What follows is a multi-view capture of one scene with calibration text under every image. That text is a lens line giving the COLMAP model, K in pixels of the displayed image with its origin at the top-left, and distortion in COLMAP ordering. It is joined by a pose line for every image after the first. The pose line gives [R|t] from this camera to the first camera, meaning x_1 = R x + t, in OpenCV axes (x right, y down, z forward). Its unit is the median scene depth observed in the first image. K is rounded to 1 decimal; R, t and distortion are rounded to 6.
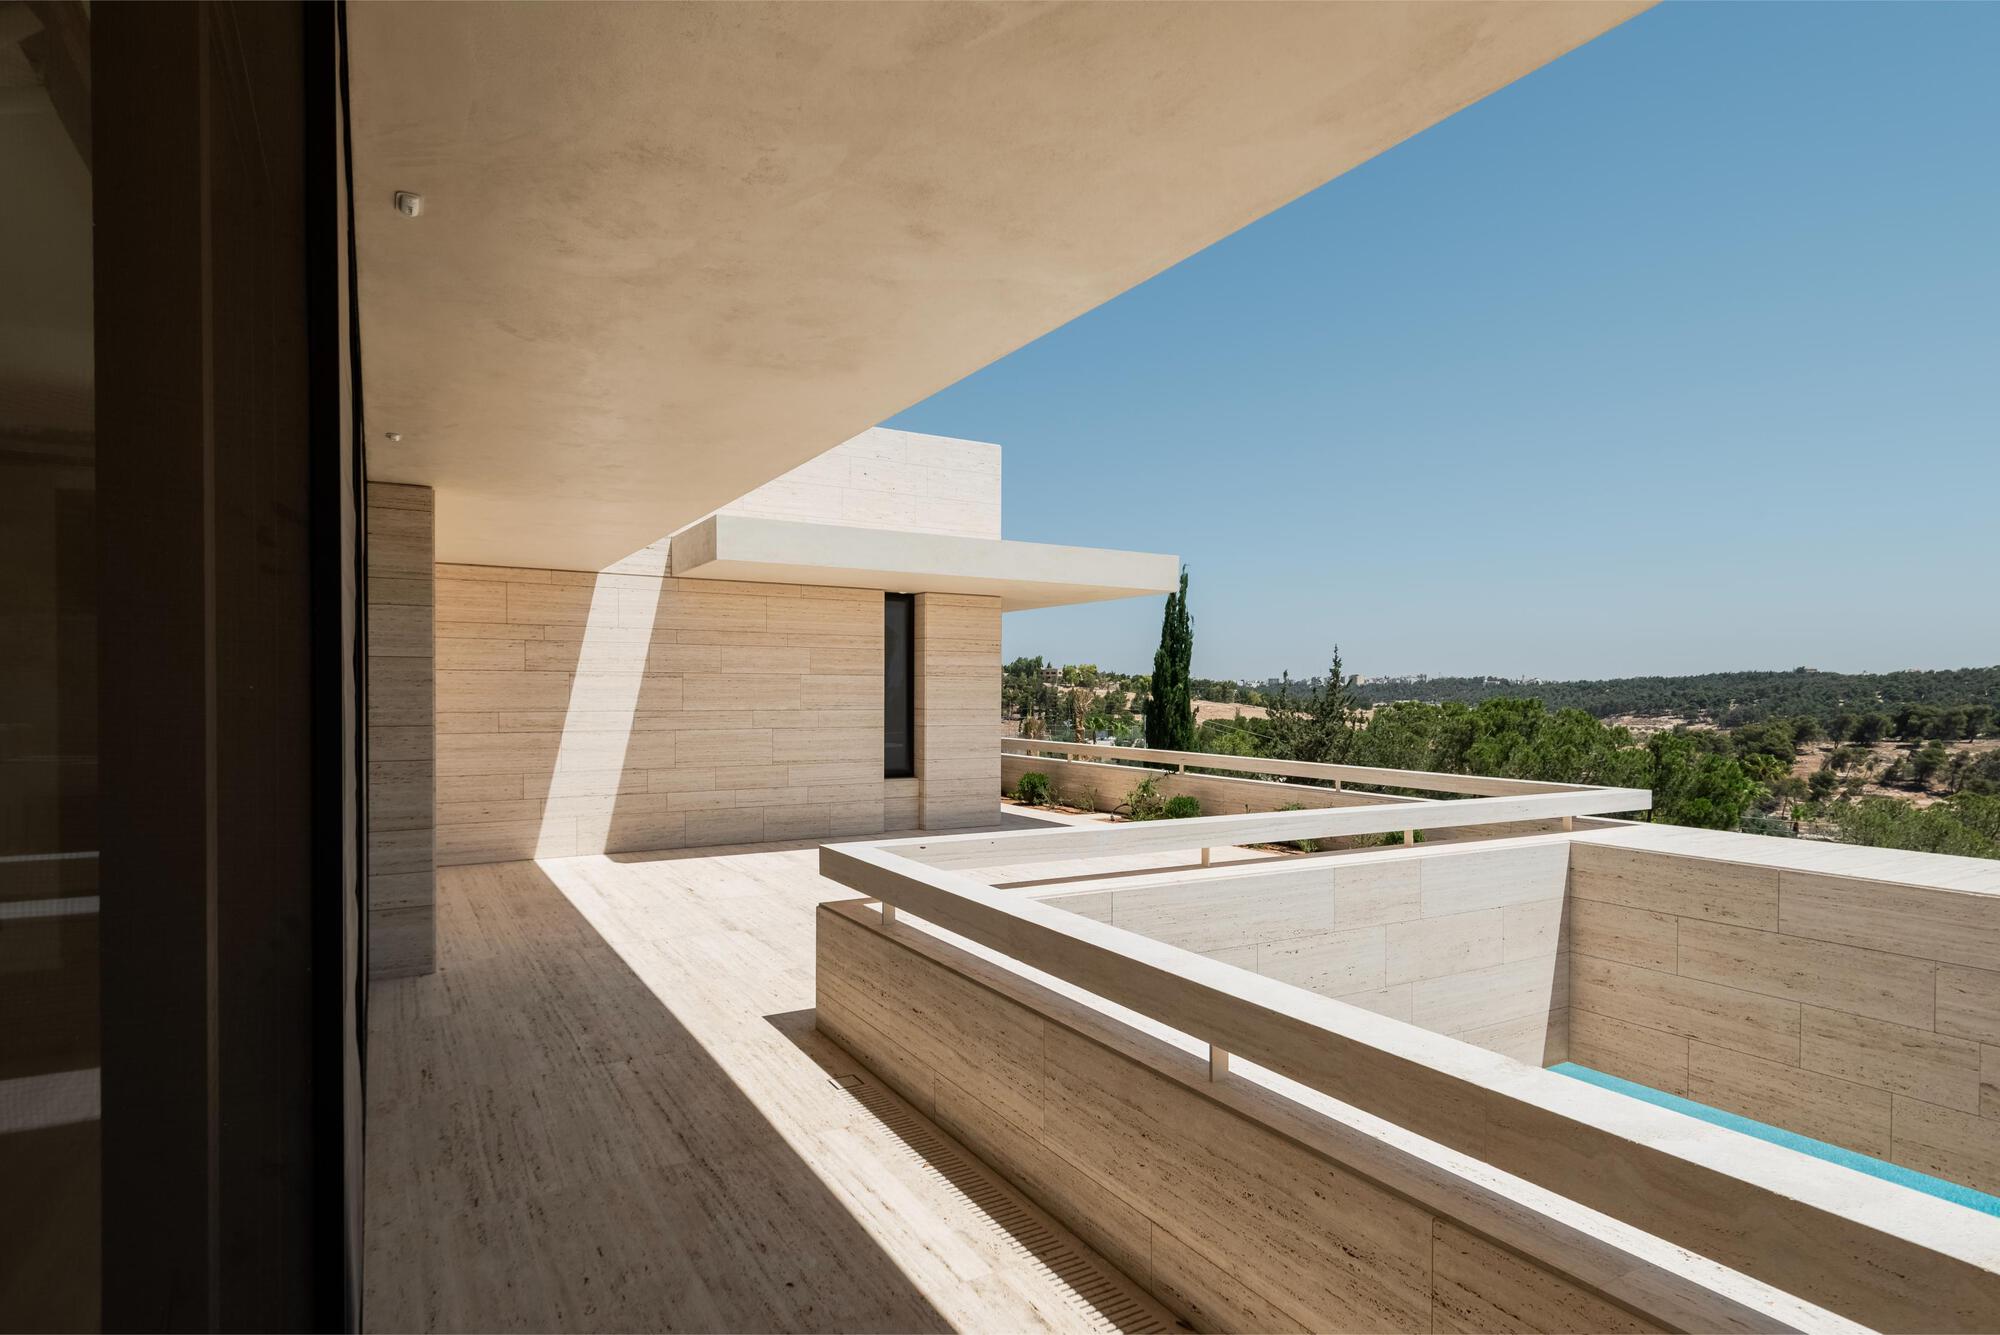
lens RADIAL K [[1012.5, 0, 966.0], [0, 1012.5, 674.3], [0, 0, 1]] dist [0.005495, -0.000106]
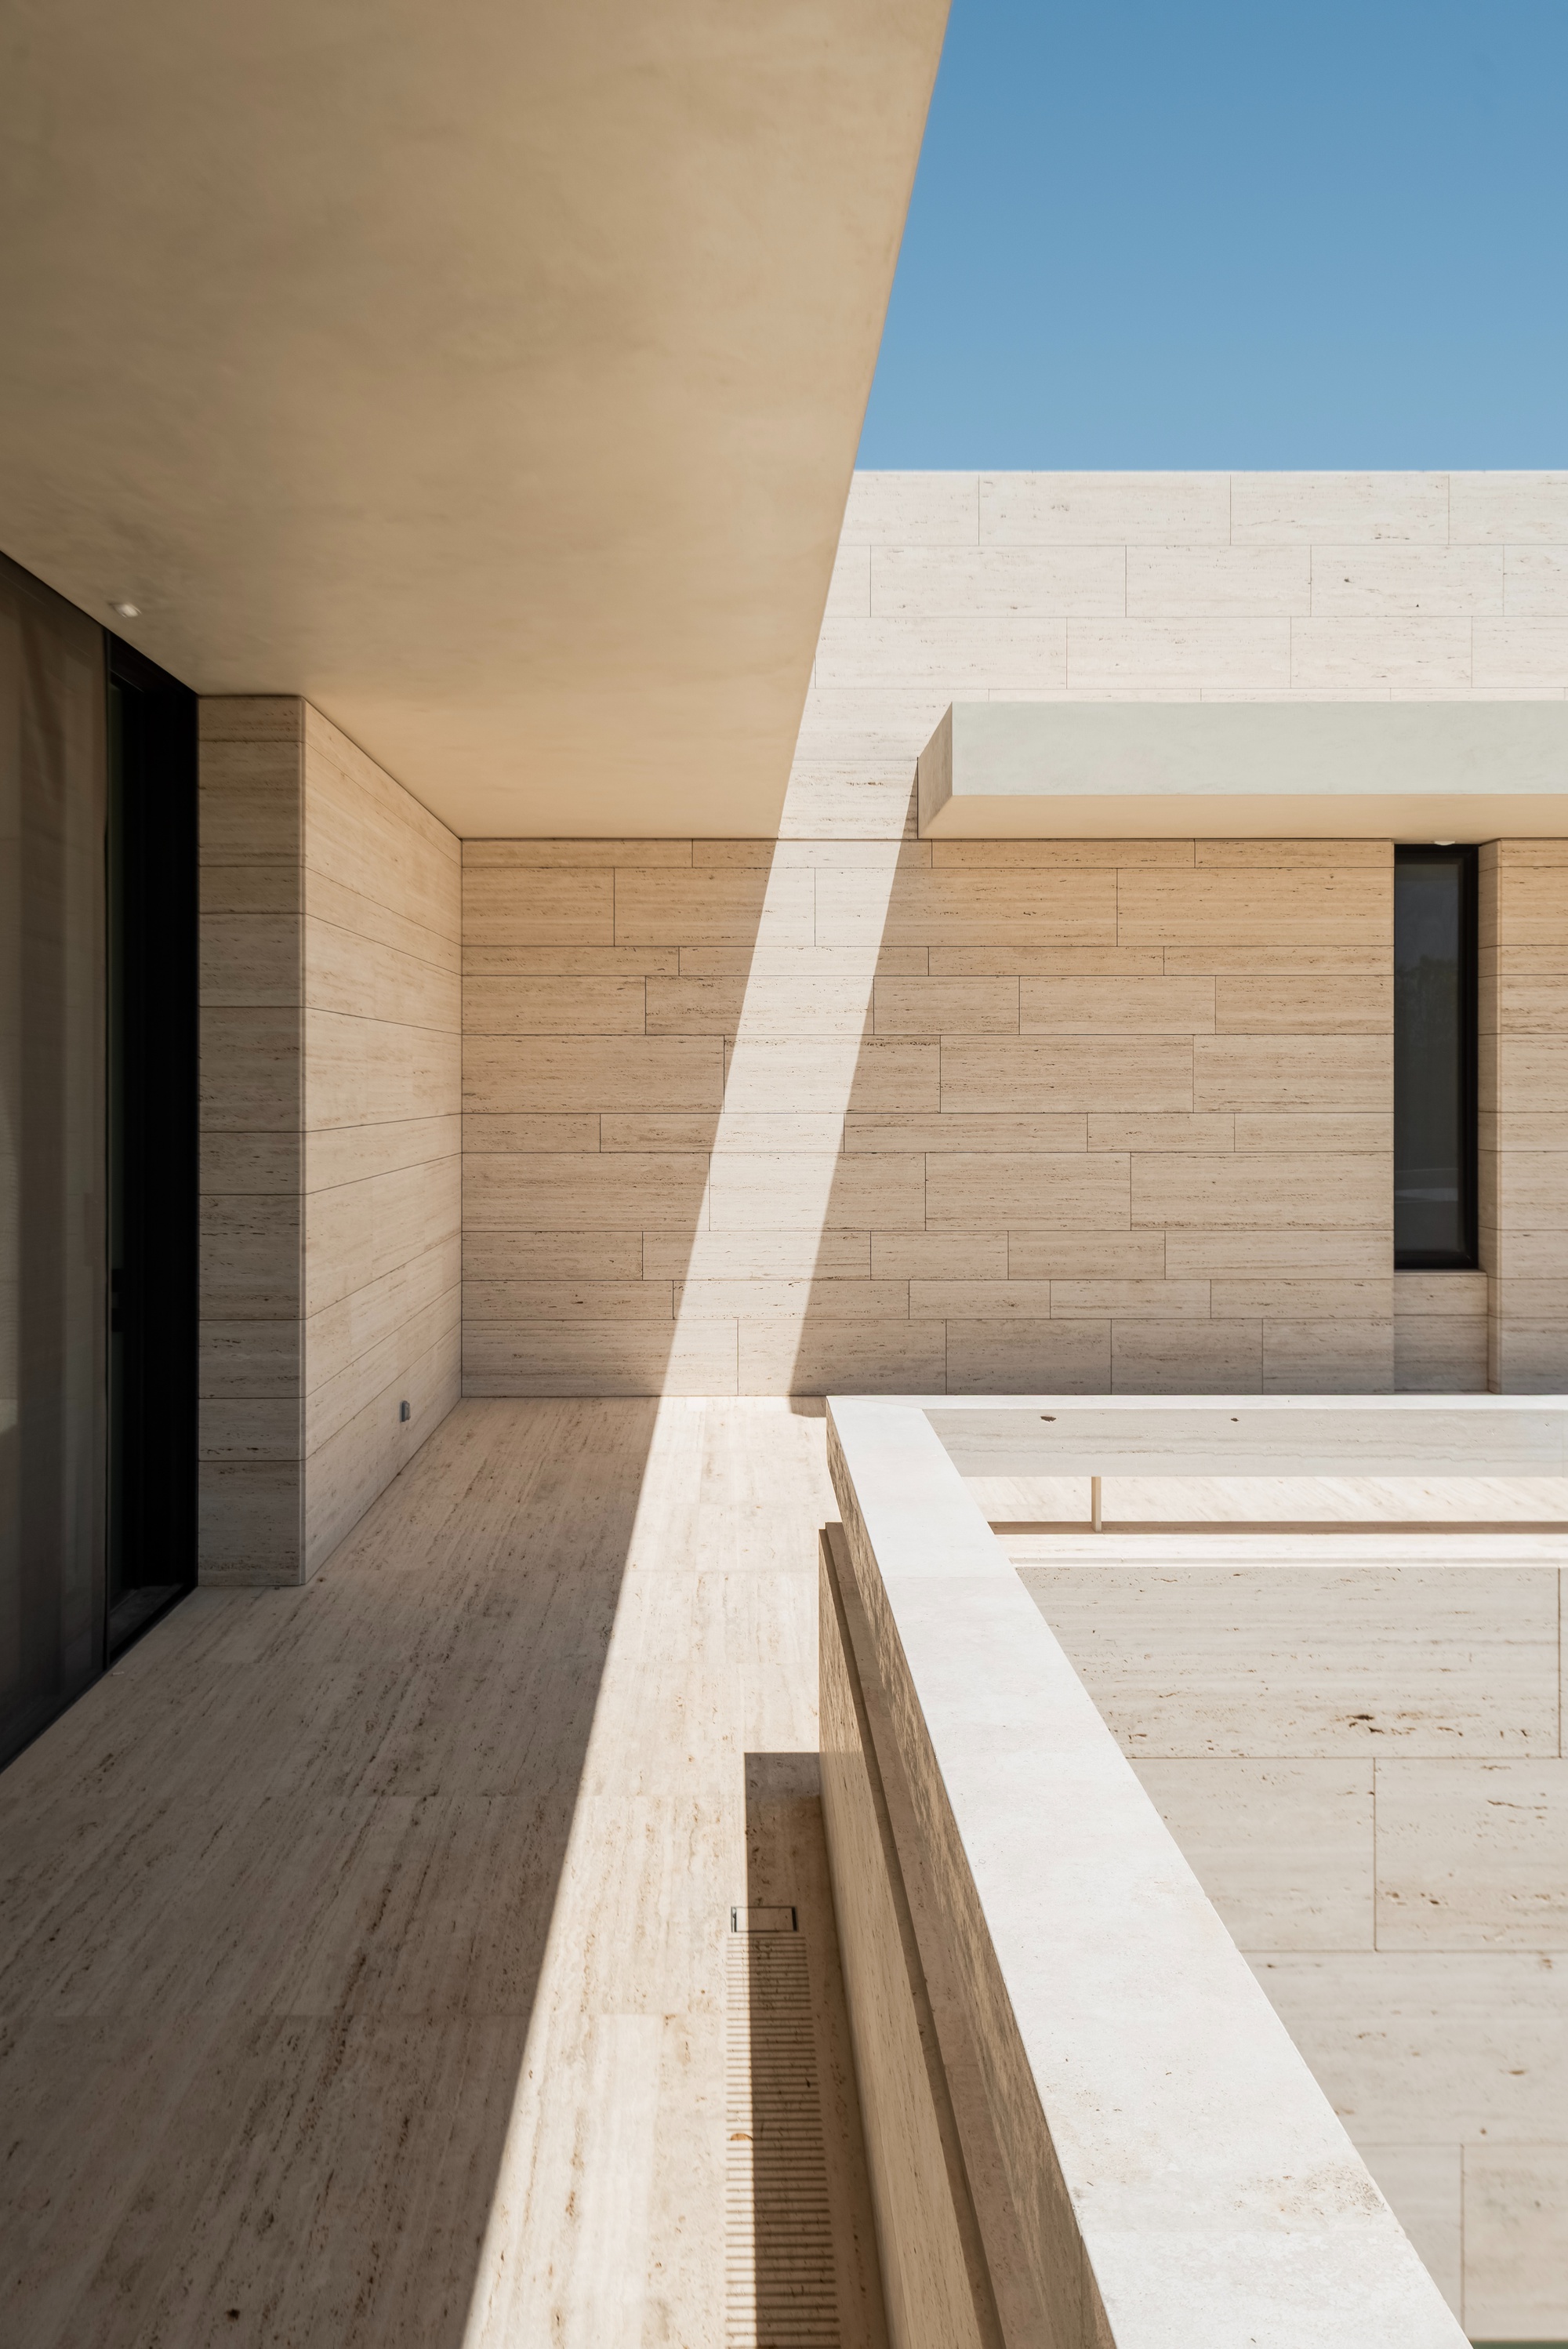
lens RADIAL K [[2125.8, 0, 950.1], [0, 2125.8, 1054.3], [0, 0, 1]] dist [0.034018, -0.009996]
pose [[0.868344, -0.012764, -0.495797, 0.234606], [0.012783, 0.999913, -0.003354, 0.011569], [0.495797, -0.003425, 0.868432, 0.117437]]
